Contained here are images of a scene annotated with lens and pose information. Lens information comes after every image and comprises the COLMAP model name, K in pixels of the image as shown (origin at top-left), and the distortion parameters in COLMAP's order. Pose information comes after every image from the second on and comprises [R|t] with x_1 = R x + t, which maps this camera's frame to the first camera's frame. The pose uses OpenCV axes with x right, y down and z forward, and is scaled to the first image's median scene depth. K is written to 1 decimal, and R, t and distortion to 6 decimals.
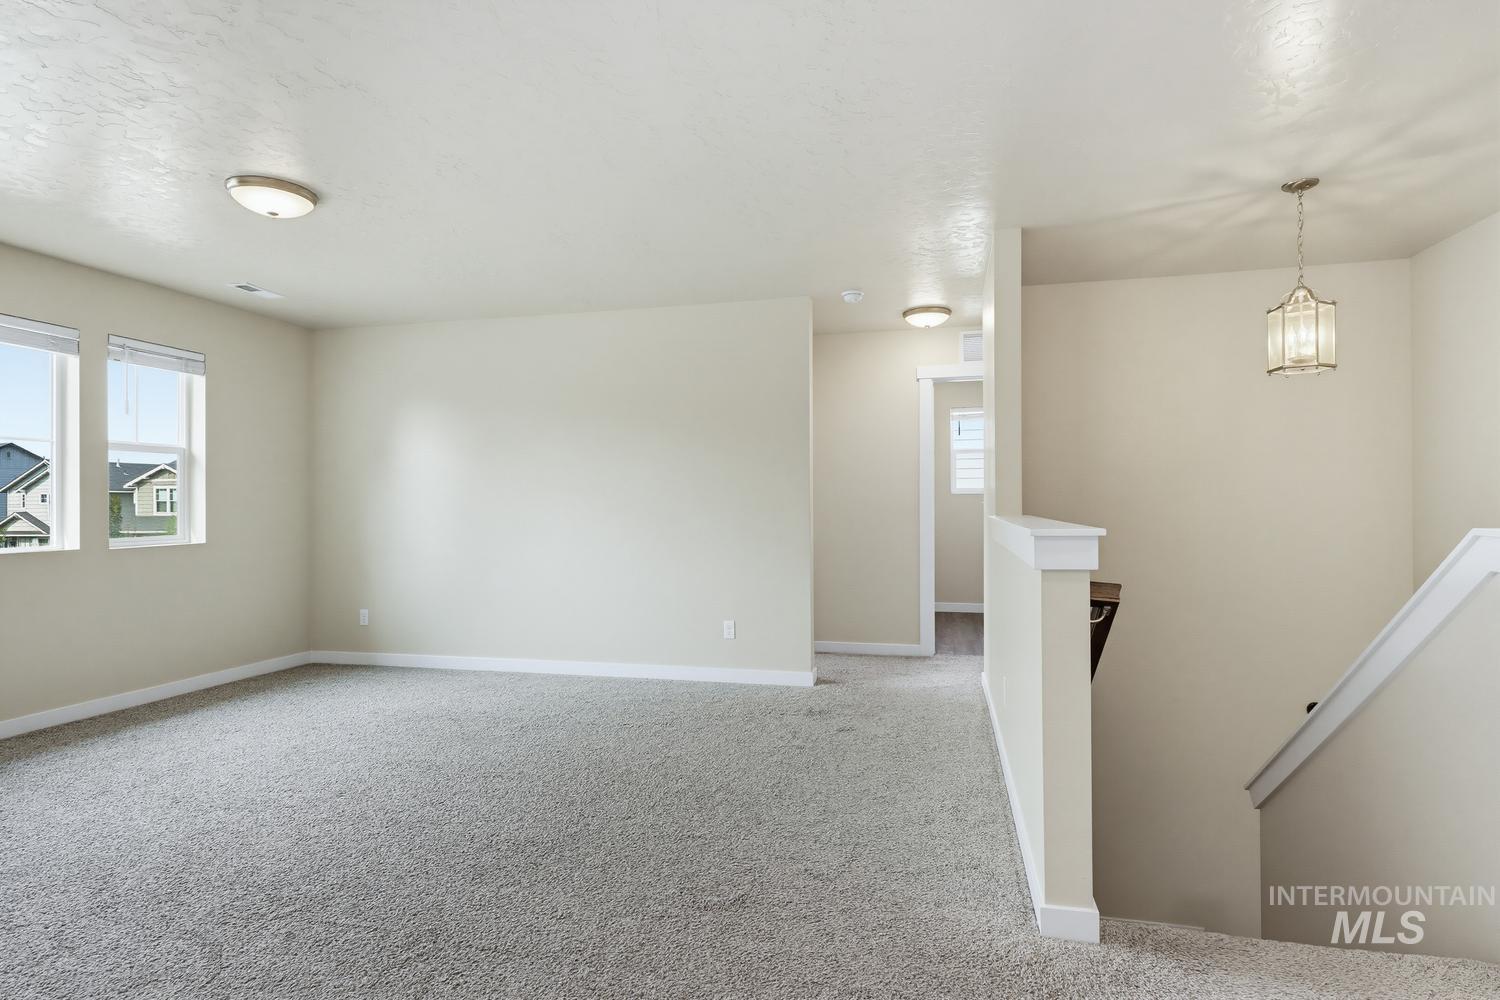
lens RADIAL K [[781.1, 0, 763.0], [0, 781.1, 491.4], [0, 0, 1]] dist [-0.000375, -0.000574]
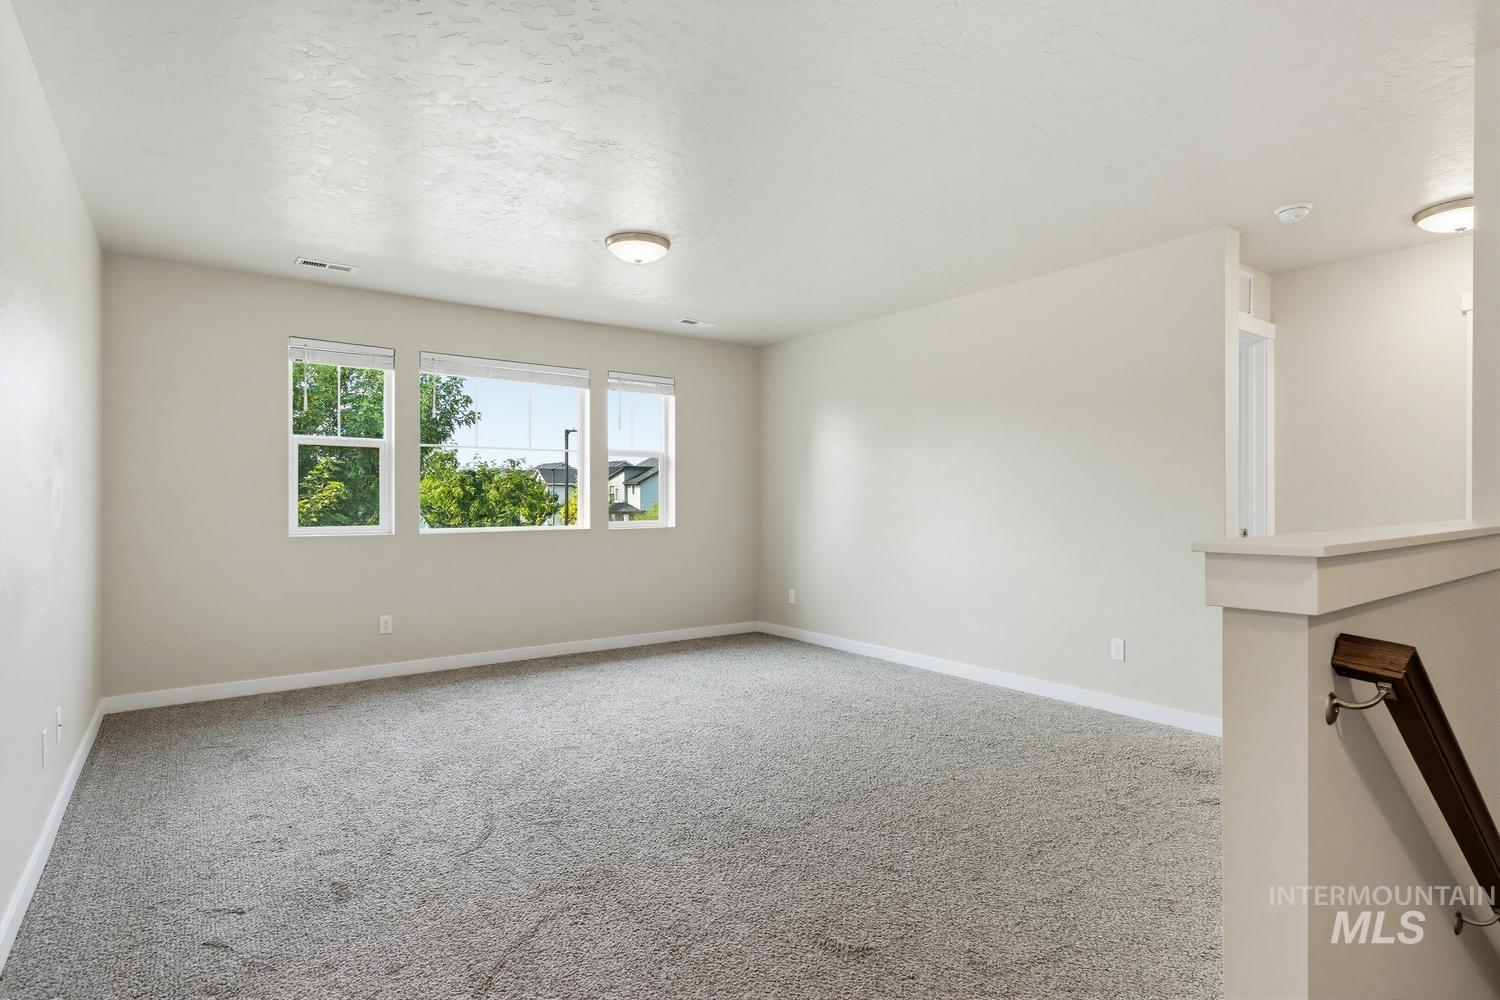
lens RADIAL K [[781.1, 0, 763.0], [0, 781.1, 491.4], [0, 0, 1]] dist [-0.000375, -0.000574]
pose [[0.755614, -0.000897, -0.655016, 0.239080], [0.007132, 0.999951, 0.006857, 0.000571], [0.654978, -0.009853, 0.755584, 0.141432]]
